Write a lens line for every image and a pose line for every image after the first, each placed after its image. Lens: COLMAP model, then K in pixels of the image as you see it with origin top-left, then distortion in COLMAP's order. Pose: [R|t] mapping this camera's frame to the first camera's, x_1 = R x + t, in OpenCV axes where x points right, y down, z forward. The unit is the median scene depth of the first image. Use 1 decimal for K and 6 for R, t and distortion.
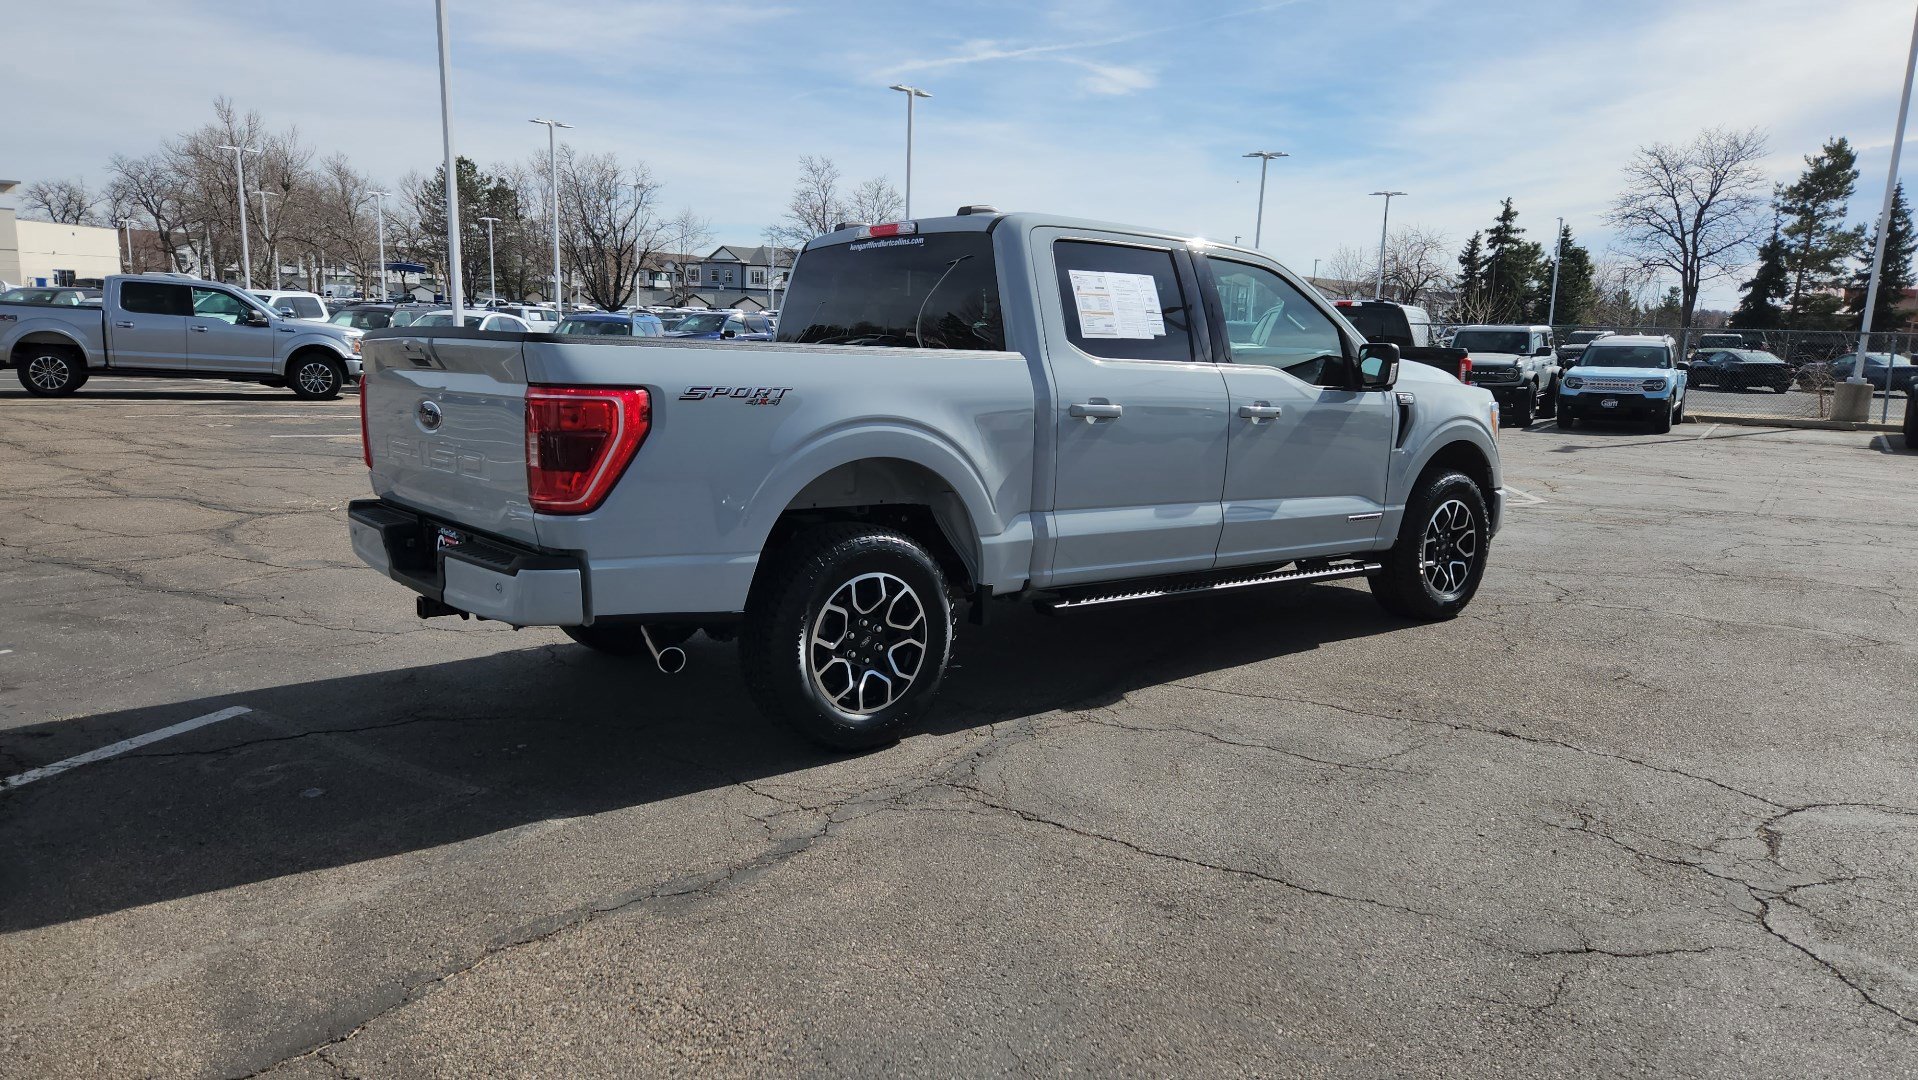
lens RADIAL K [[1279.6, 0, 927.4], [0, 1279.6, 534.1], [0, 0, 1]] dist [0.076251, -0.063557]
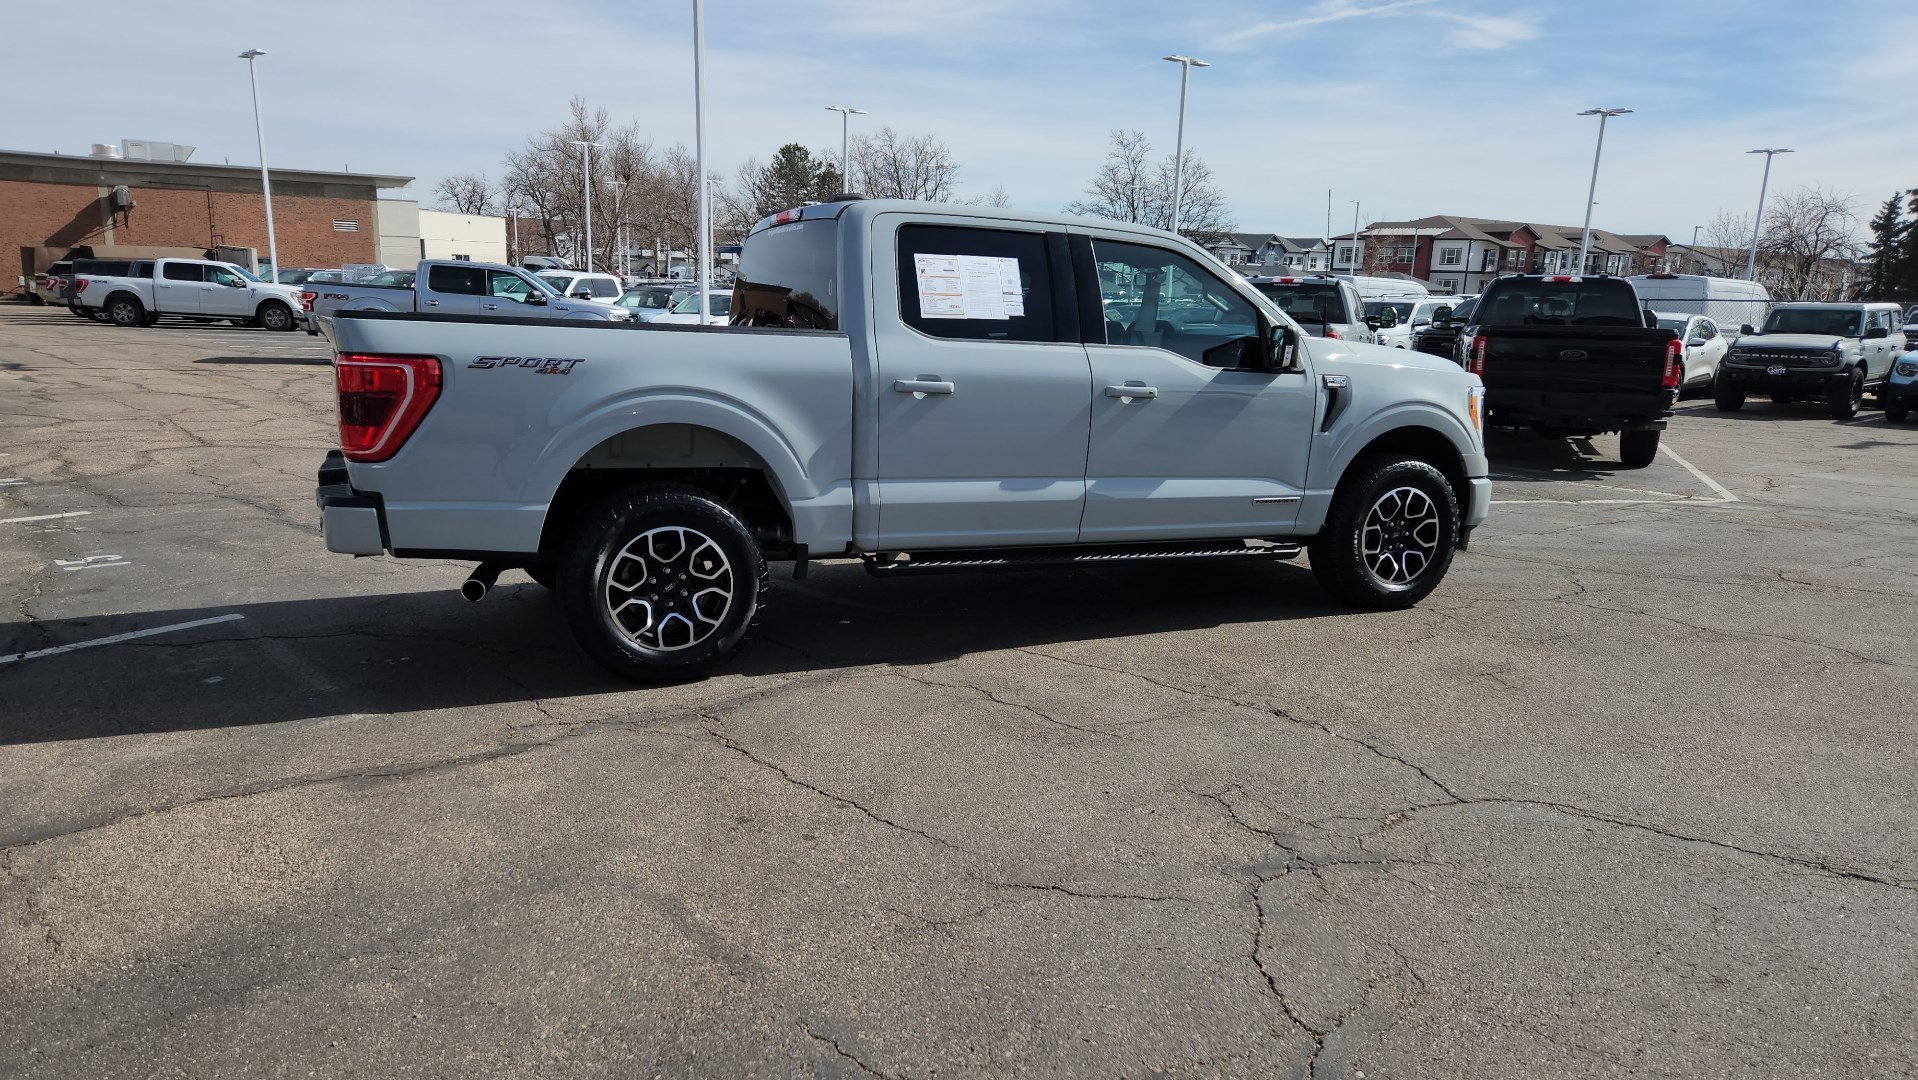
lens RADIAL K [[1280.9, 0, 935.1], [0, 1280.9, 553.6], [0, 0, 1]] dist [0.073014, -0.056995]
pose [[0.970170, 0.047653, -0.237695, 0.376151], [-0.040221, 0.998541, 0.036023, 0.003394], [0.239065, -0.025388, 0.970672, -0.035571]]
